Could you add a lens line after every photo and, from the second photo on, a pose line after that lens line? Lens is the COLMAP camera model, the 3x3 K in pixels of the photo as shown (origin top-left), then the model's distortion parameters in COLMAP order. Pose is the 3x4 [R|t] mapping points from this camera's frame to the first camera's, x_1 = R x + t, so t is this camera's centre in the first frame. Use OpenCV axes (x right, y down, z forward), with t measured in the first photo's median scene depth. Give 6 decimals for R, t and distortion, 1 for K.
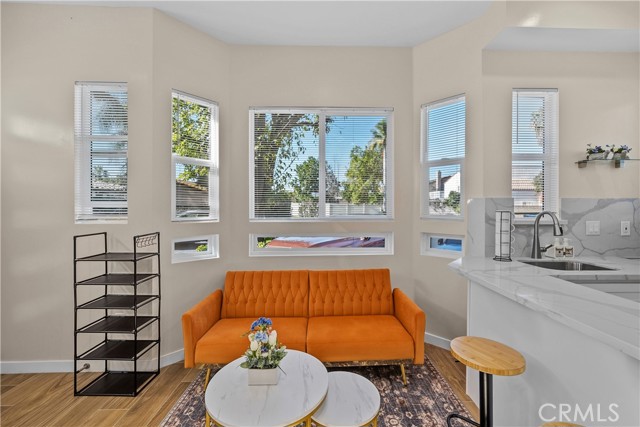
lens RADIAL K [[260.5, 0, 332.6], [0, 260.5, 210.9], [0, 0, 1]] dist [-0.004428, 0.001382]
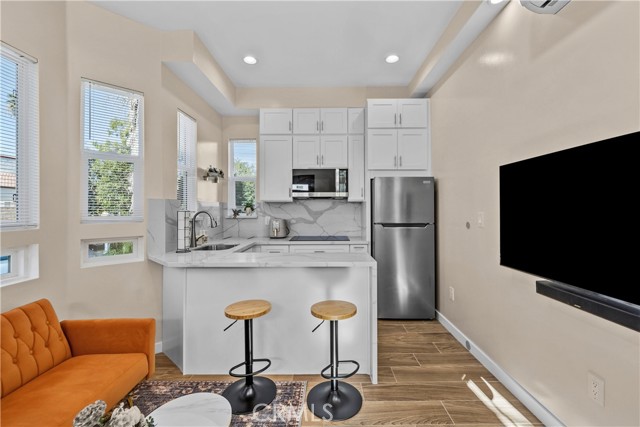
lens RADIAL K [[260.5, 0, 321.7], [0, 260.5, 208.7], [0, 0, 1]] dist [-0.004428, 0.001382]
pose [[0.055720, -0.000964, 0.998446, -0.479742], [0.013523, 0.999909, 0.000211, -0.000450], [-0.998355, 0.013491, 0.055728, 0.287687]]
